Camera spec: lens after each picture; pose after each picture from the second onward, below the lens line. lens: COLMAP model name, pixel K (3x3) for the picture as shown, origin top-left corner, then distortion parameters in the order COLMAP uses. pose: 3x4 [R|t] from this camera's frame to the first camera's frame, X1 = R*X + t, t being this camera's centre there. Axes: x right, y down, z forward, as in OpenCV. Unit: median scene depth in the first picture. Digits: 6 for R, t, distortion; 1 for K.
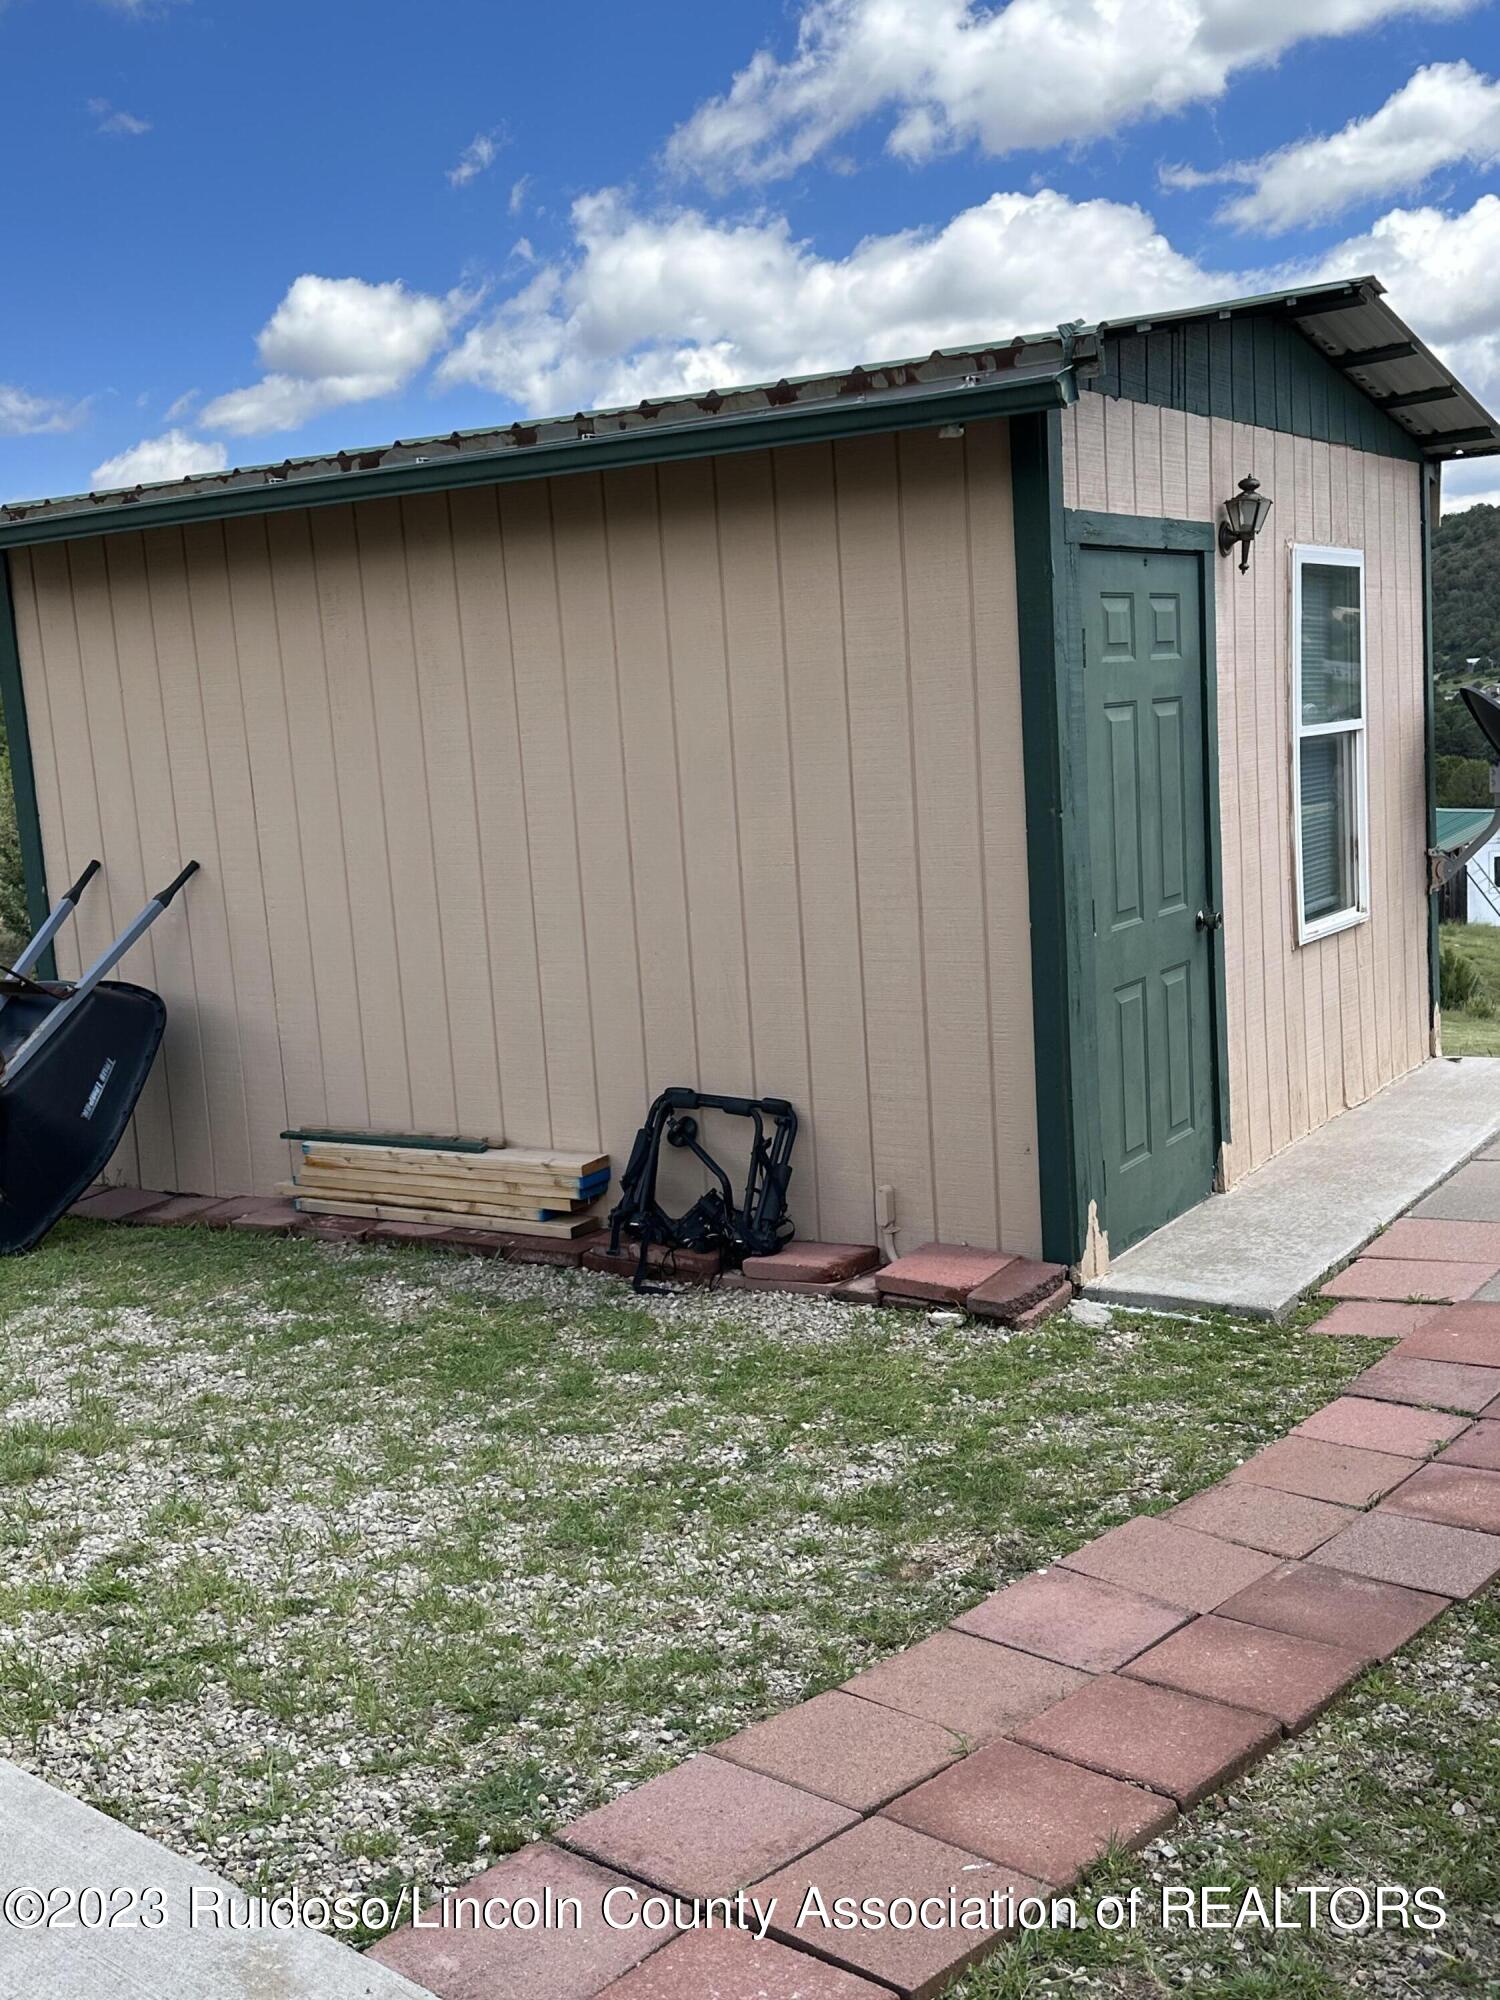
lens RADIAL K [[2032.2, 0, 750.3], [0, 2032.2, 1003.0], [0, 0, 1]] dist [0.088015, 0.000000]
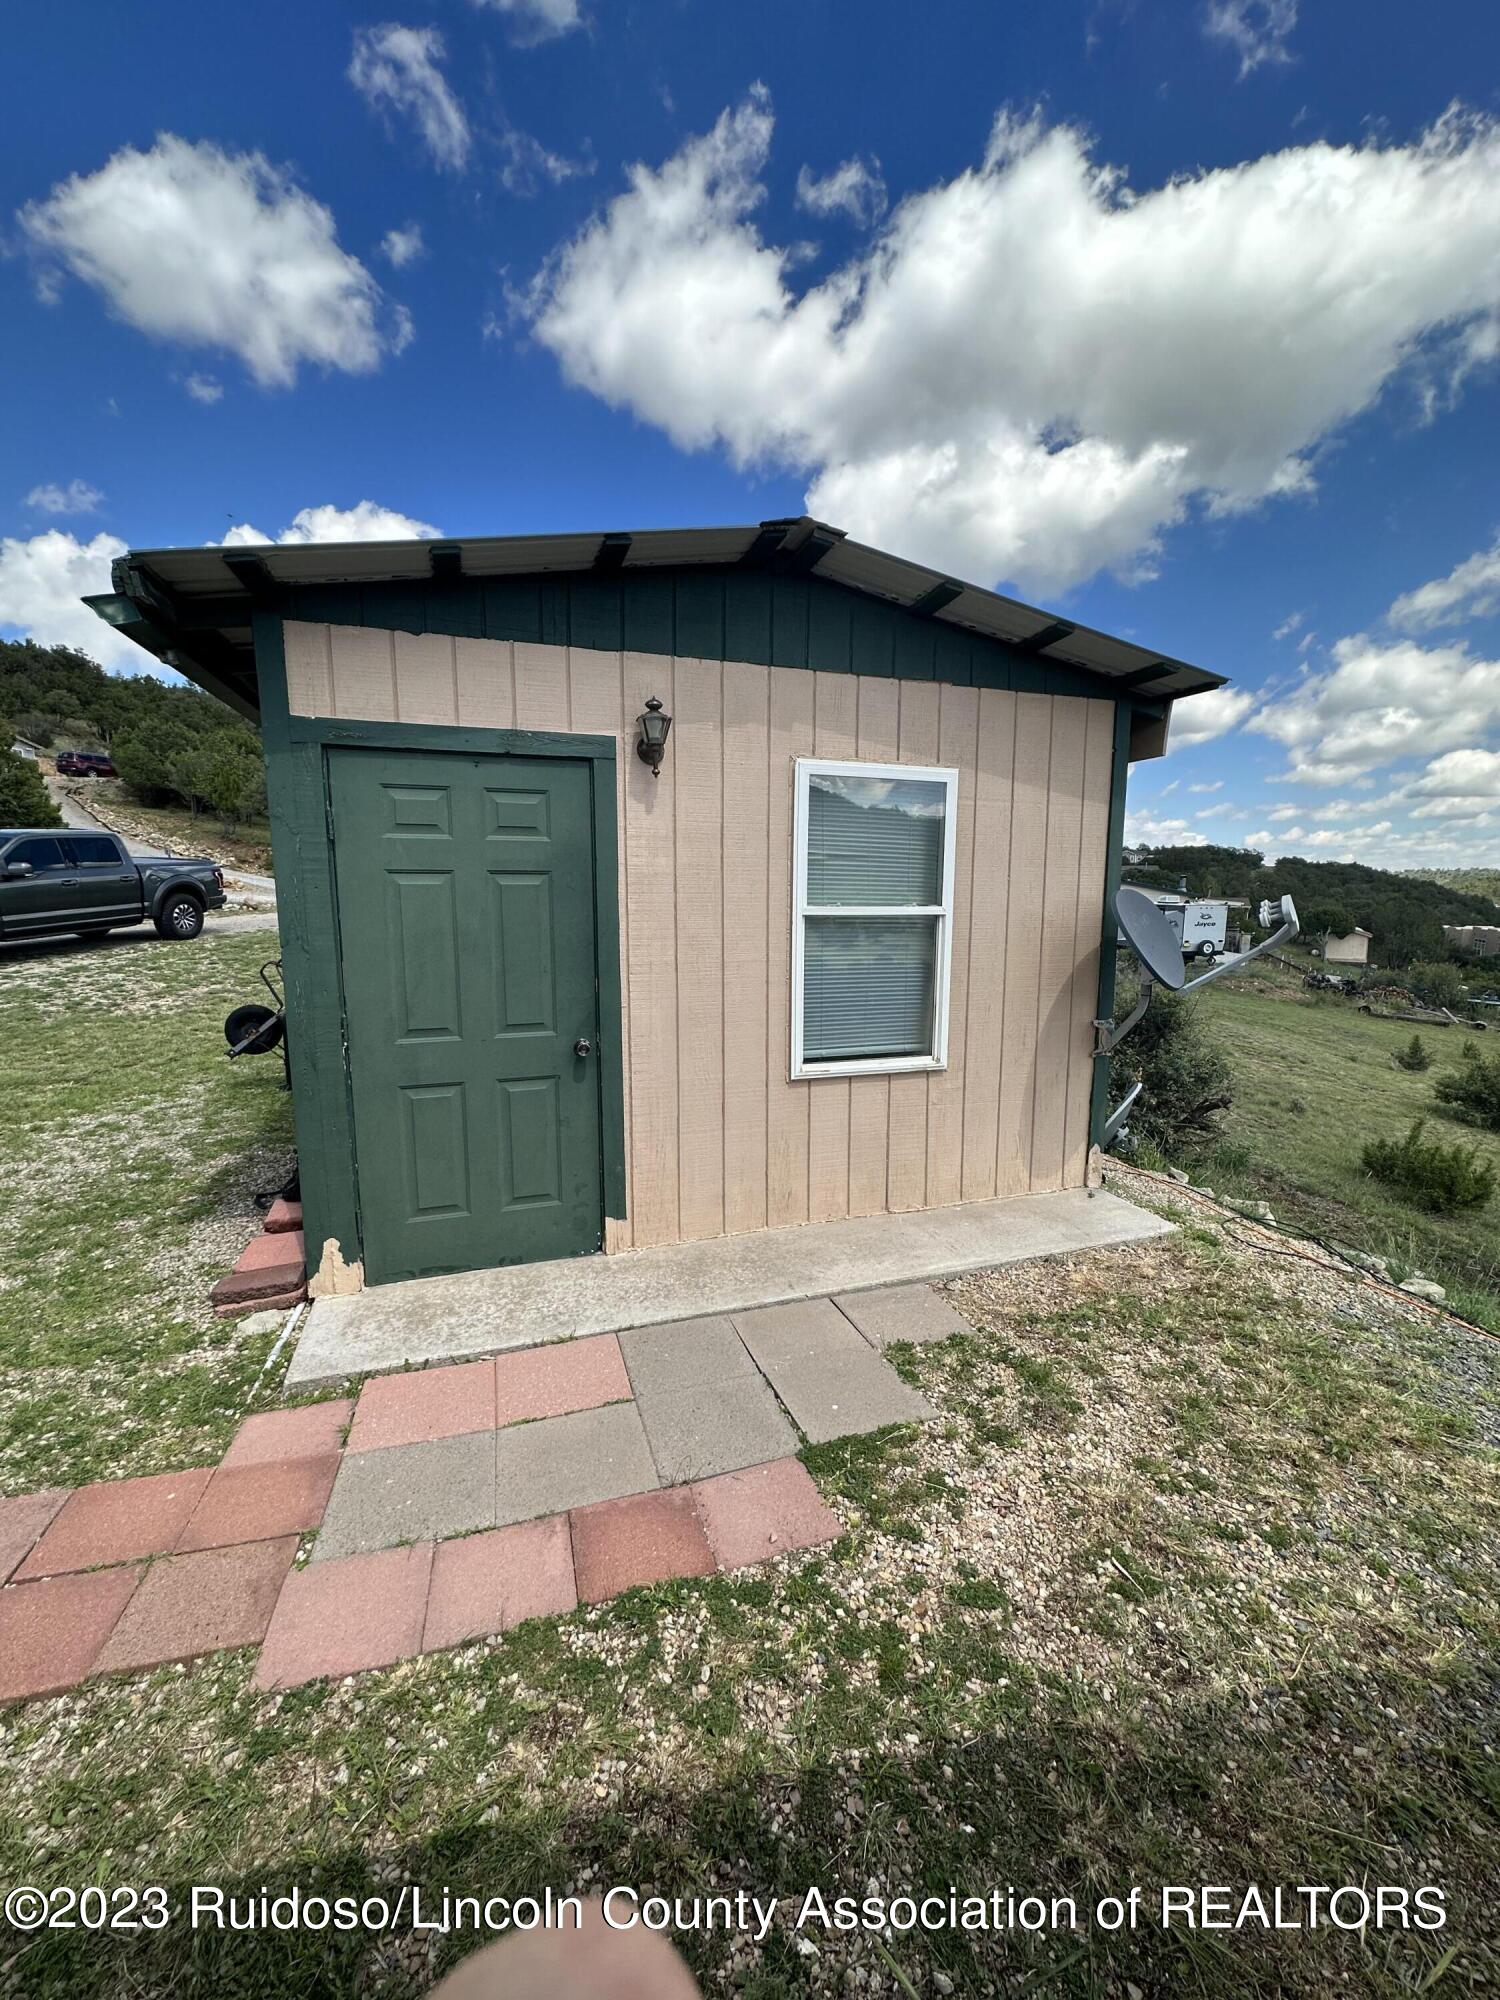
lens RADIAL K [[798.7, 0, 751.5], [0, 798.7, 990.8], [0, 0, 1]] dist [-0.004550, 0.001050]
pose [[0.781168, 0.148780, -0.606335, 0.642153], [-0.143677, 0.987963, 0.057316, -0.126983], [0.607564, 0.042343, 0.793141, 0.707583]]
